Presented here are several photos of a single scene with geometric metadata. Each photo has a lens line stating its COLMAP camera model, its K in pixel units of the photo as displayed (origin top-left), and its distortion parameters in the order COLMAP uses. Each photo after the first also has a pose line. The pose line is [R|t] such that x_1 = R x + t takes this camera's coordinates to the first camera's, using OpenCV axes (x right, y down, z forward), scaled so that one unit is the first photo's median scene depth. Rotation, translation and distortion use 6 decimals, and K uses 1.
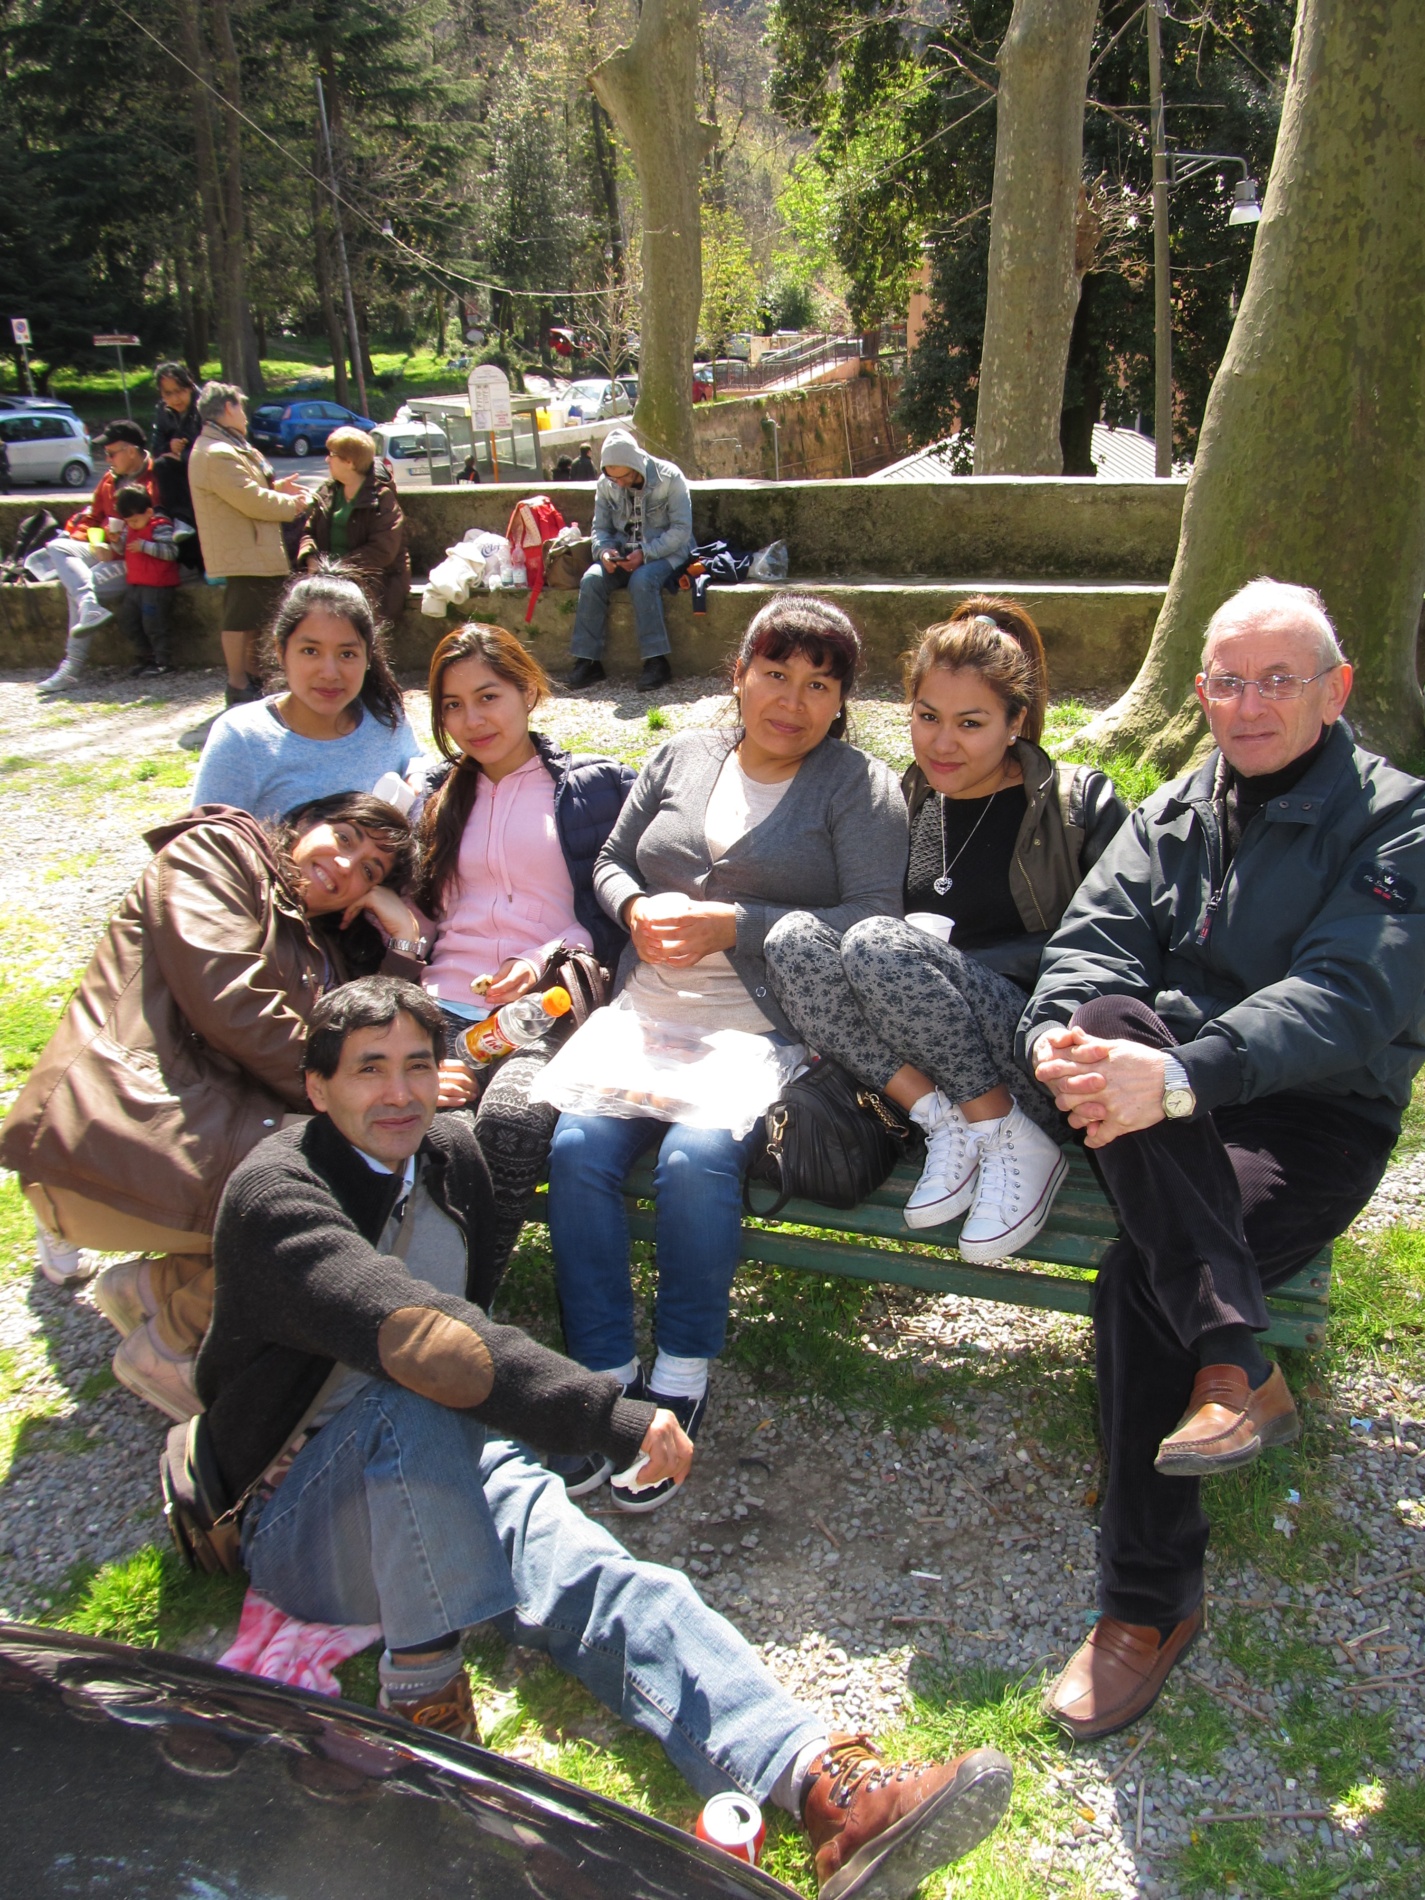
lens RADIAL K [[1589.4, 0, 712.8], [0, 1589.4, 910.3], [0, 0, 1]] dist [-0.018871, 0.001486]
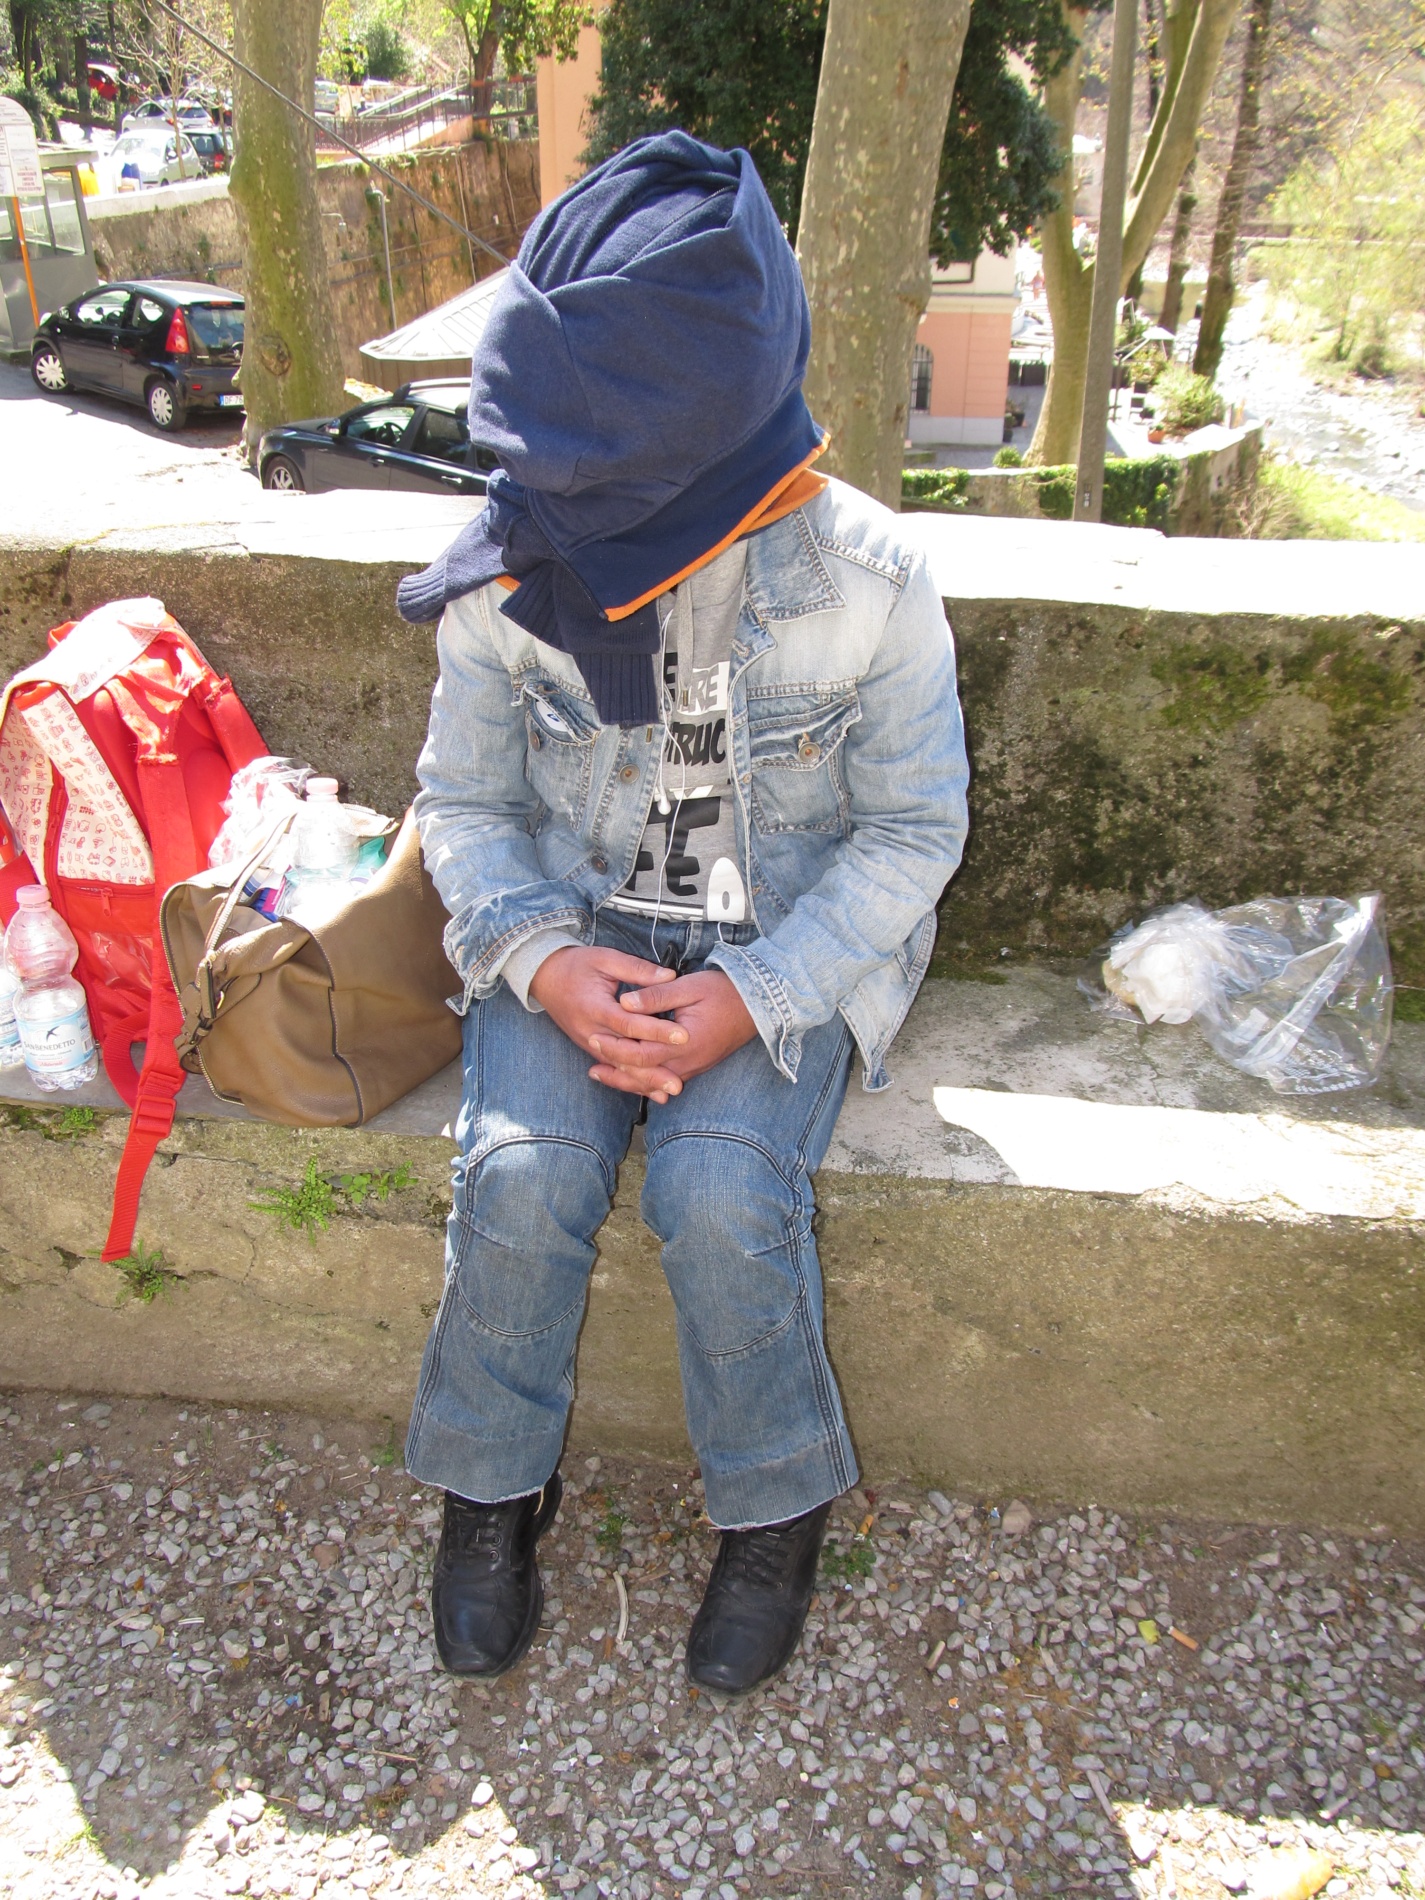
lens RADIAL K [[1589.4, 0, 678.6], [0, 1589.4, 970.6], [0, 0, 1]] dist [-0.018871, 0.001486]
pose [[0.975002, -0.065702, 0.212260, -0.010715], [0.031712, 0.986650, 0.159738, -0.030989], [-0.219921, -0.149014, 0.964069, 0.098284]]
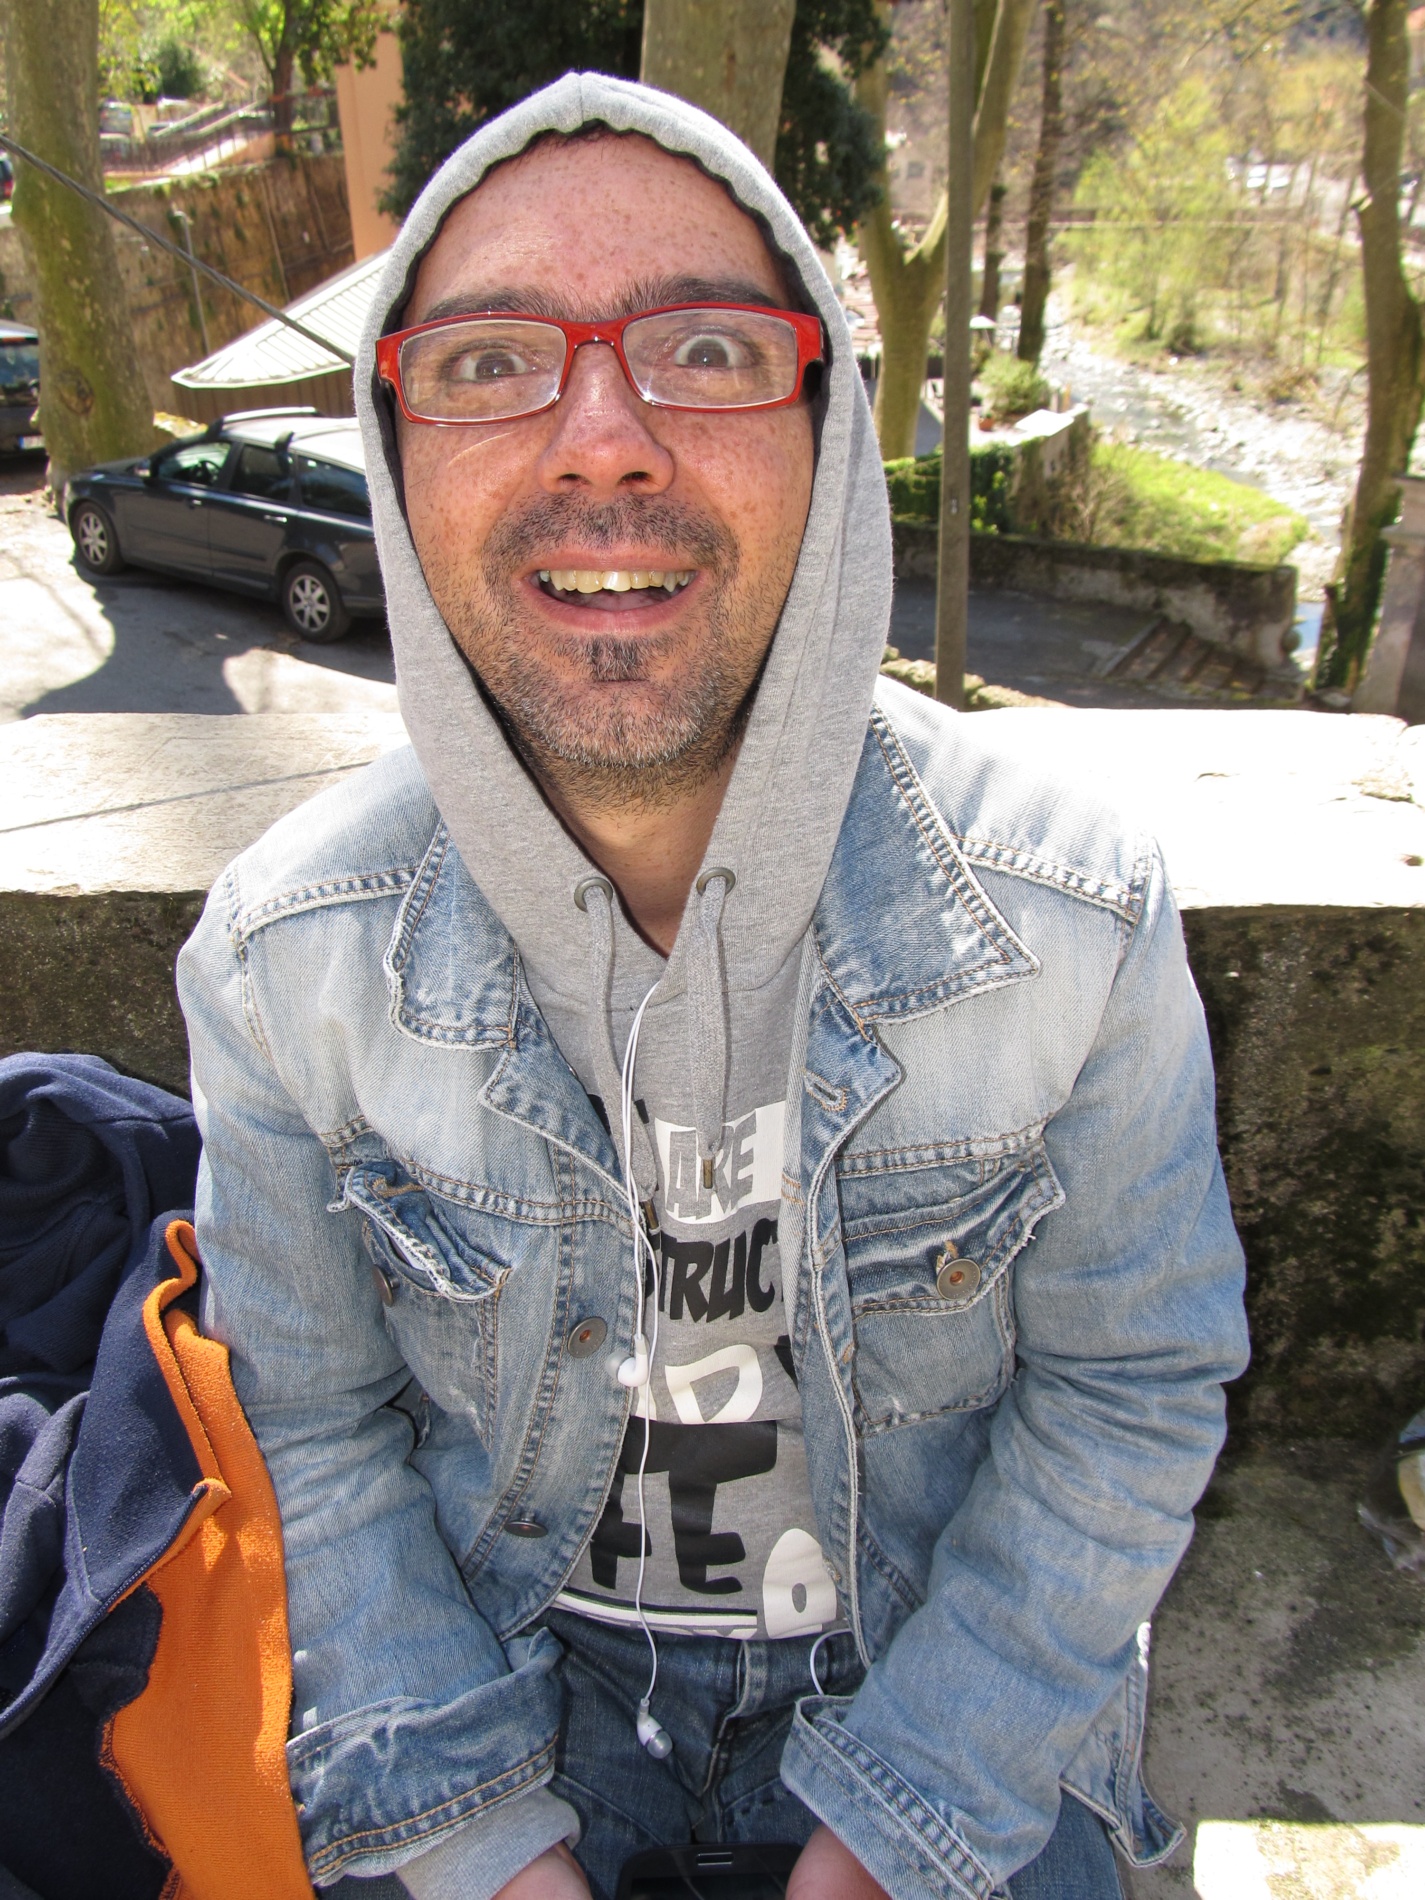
lens RADIAL K [[1589.4, 0, 686.2], [0, 1589.4, 968.5], [0, 0, 1]] dist [-0.018871, 0.001486]
pose [[0.945411, -0.141067, 0.293764, -0.008519], [0.096473, 0.982198, 0.161182, -0.034841], [-0.311272, -0.124043, 0.942190, 0.111015]]
